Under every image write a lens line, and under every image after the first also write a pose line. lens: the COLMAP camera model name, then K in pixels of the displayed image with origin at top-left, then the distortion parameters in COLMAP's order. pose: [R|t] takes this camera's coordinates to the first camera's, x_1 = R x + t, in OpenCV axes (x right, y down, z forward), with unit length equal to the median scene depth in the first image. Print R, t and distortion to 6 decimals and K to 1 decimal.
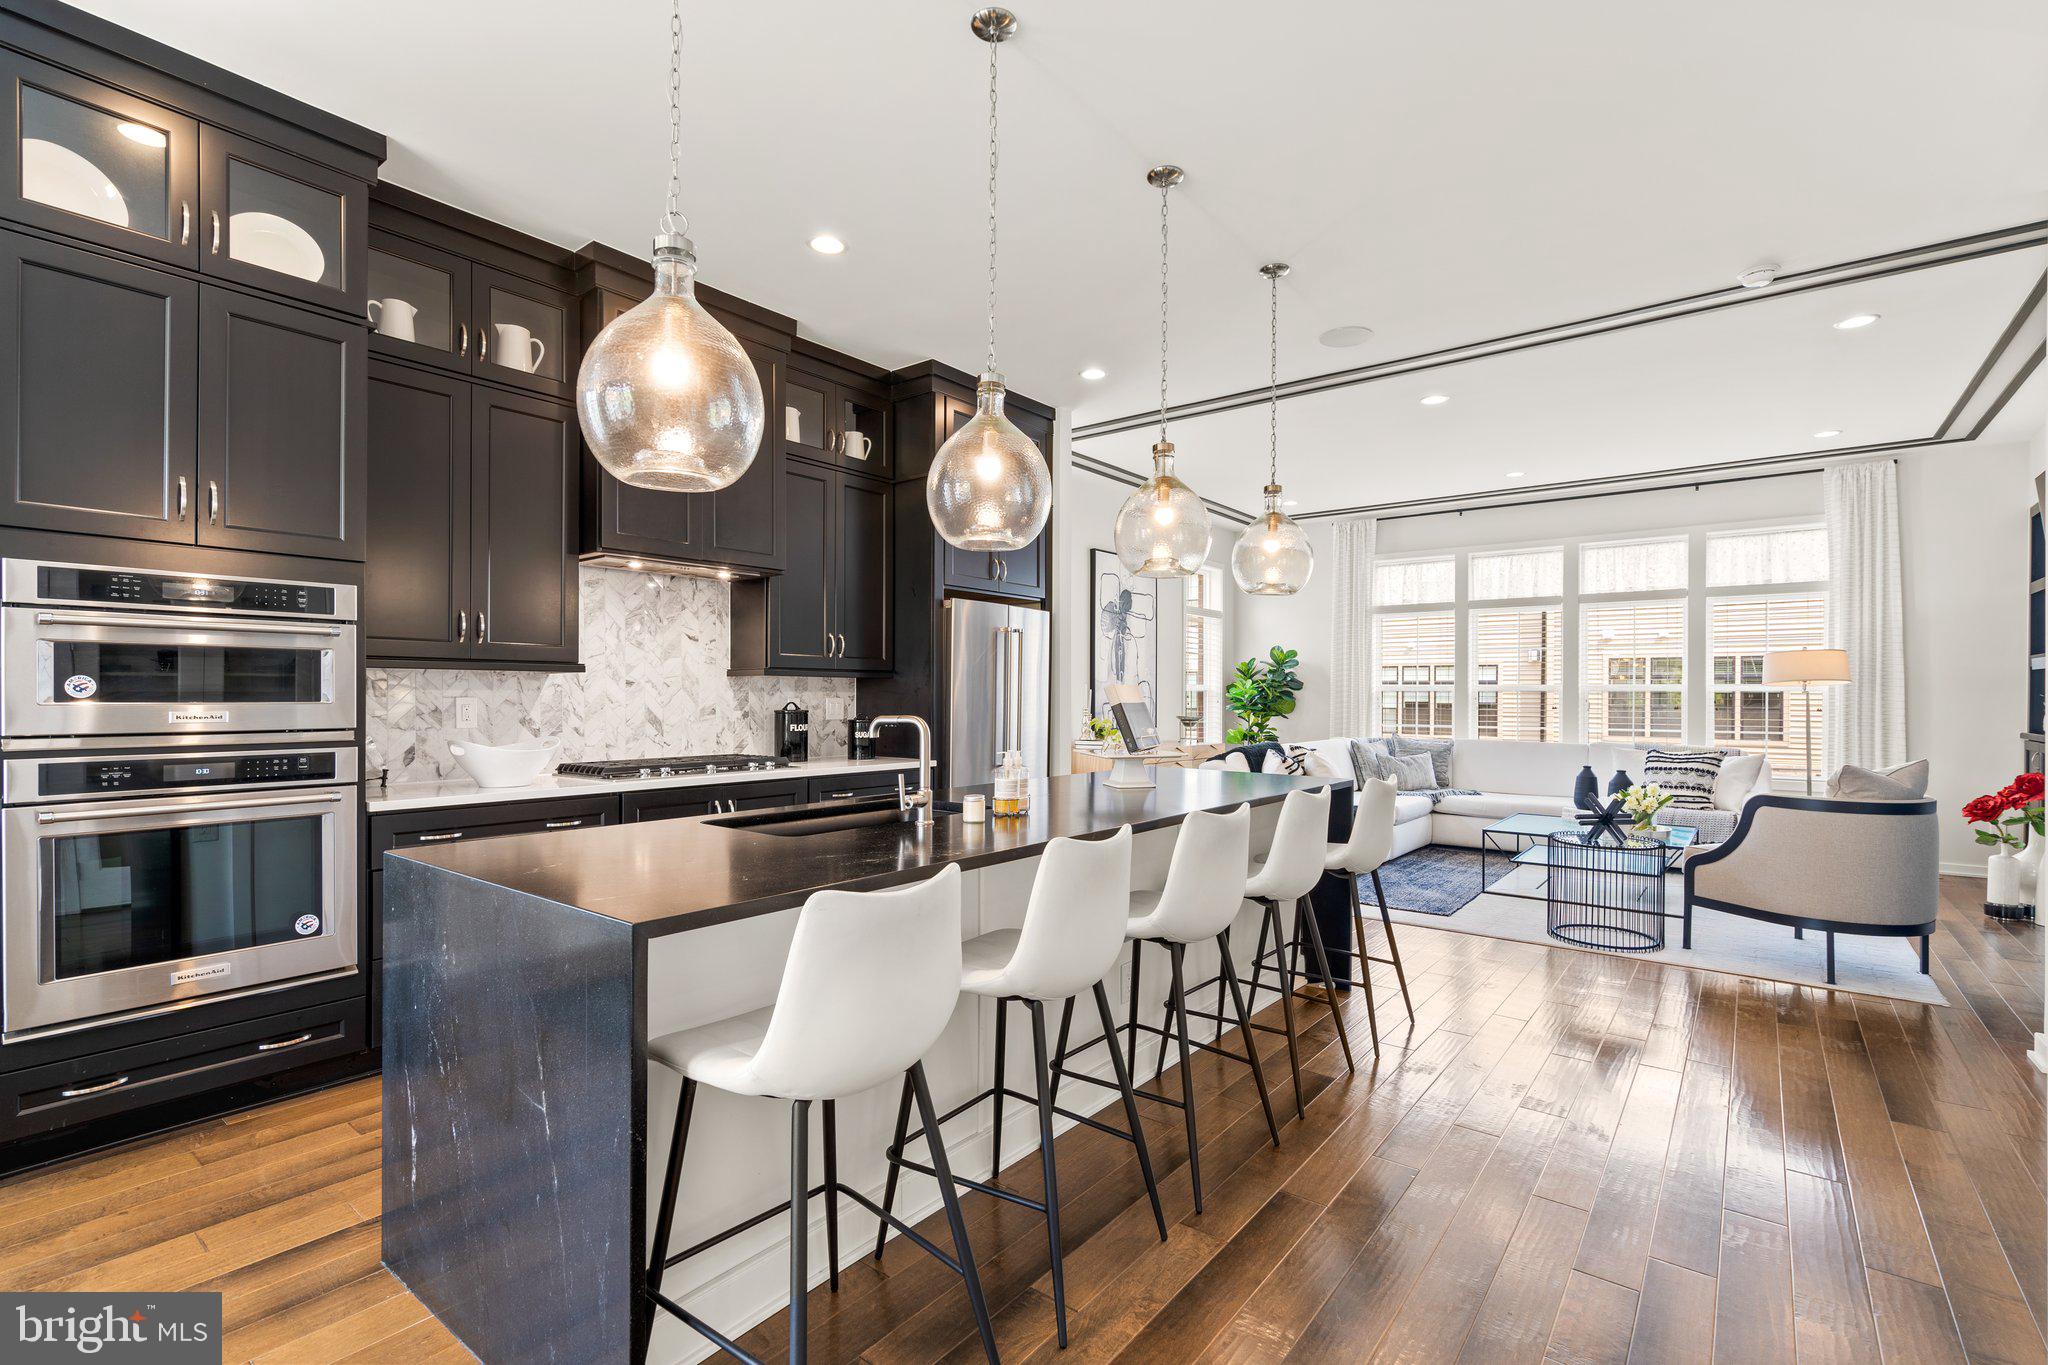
lens RADIAL K [[927.2, 0, 1018.9], [0, 927.2, 704.4], [0, 0, 1]] dist [-0.006088, 0.002068]
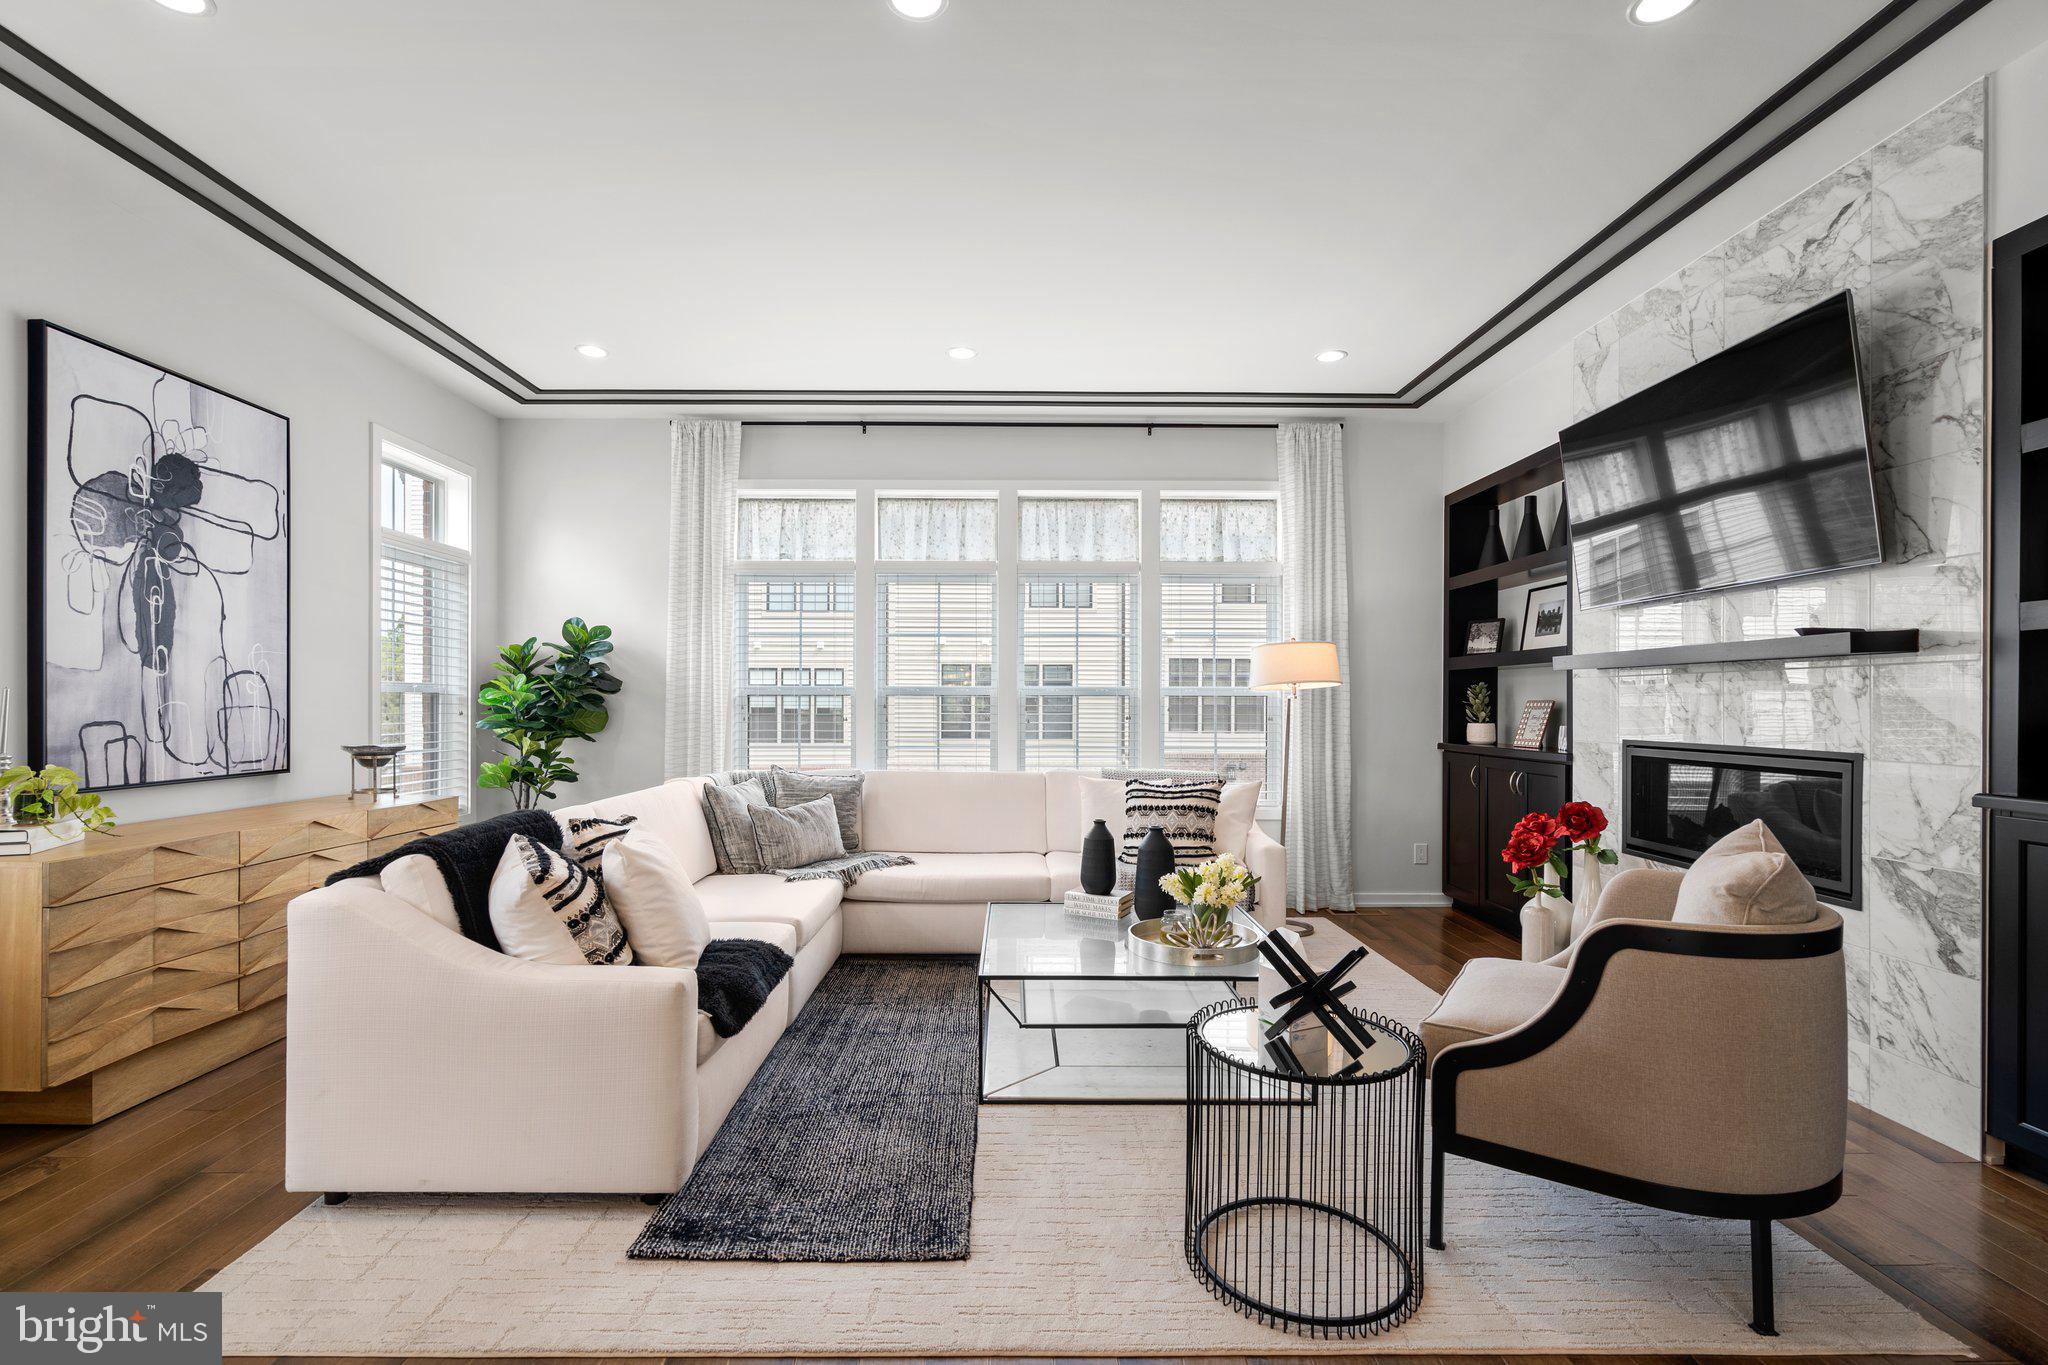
lens RADIAL K [[927.2, 0, 1014.0], [0, 927.2, 704.1], [0, 0, 1]] dist [-0.006088, 0.002068]
pose [[0.777580, -0.003198, 0.628776, 0.179626], [0.006340, 0.999976, -0.002754, -0.007031], [-0.628753, 0.006128, 0.777581, 0.526878]]
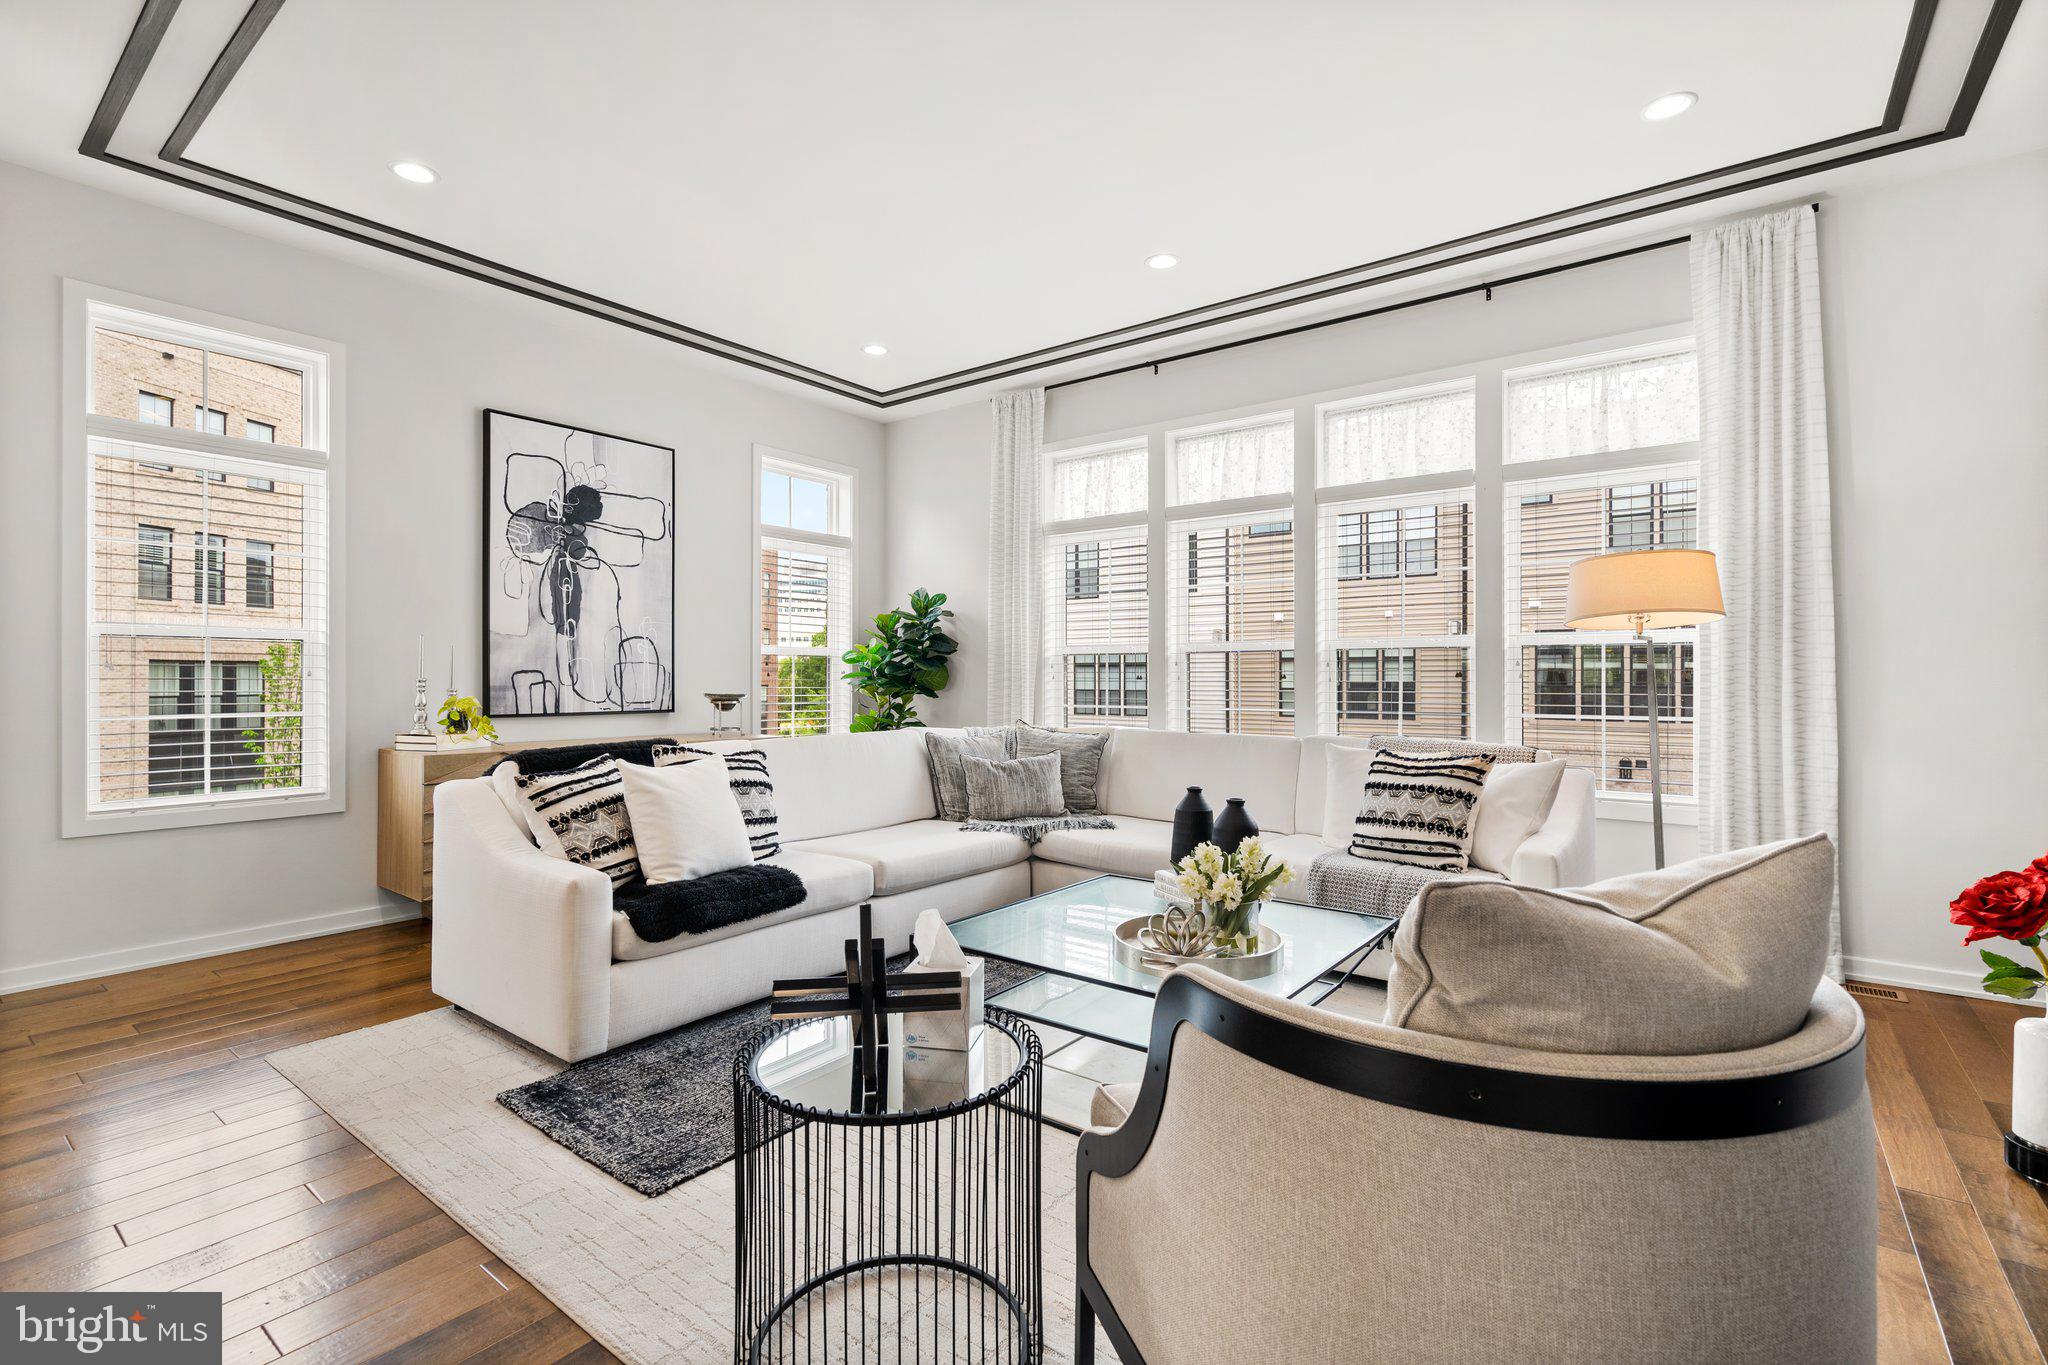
lens RADIAL K [[927.2, 0, 1019.5], [0, 927.2, 681.9], [0, 0, 1]] dist [-0.006088, 0.002068]
pose [[0.999856, -0.003331, 0.016669, 0.478541], [0.003433, 0.999975, -0.006119, 0.012264], [-0.016648, 0.006176, 0.999842, 0.474419]]
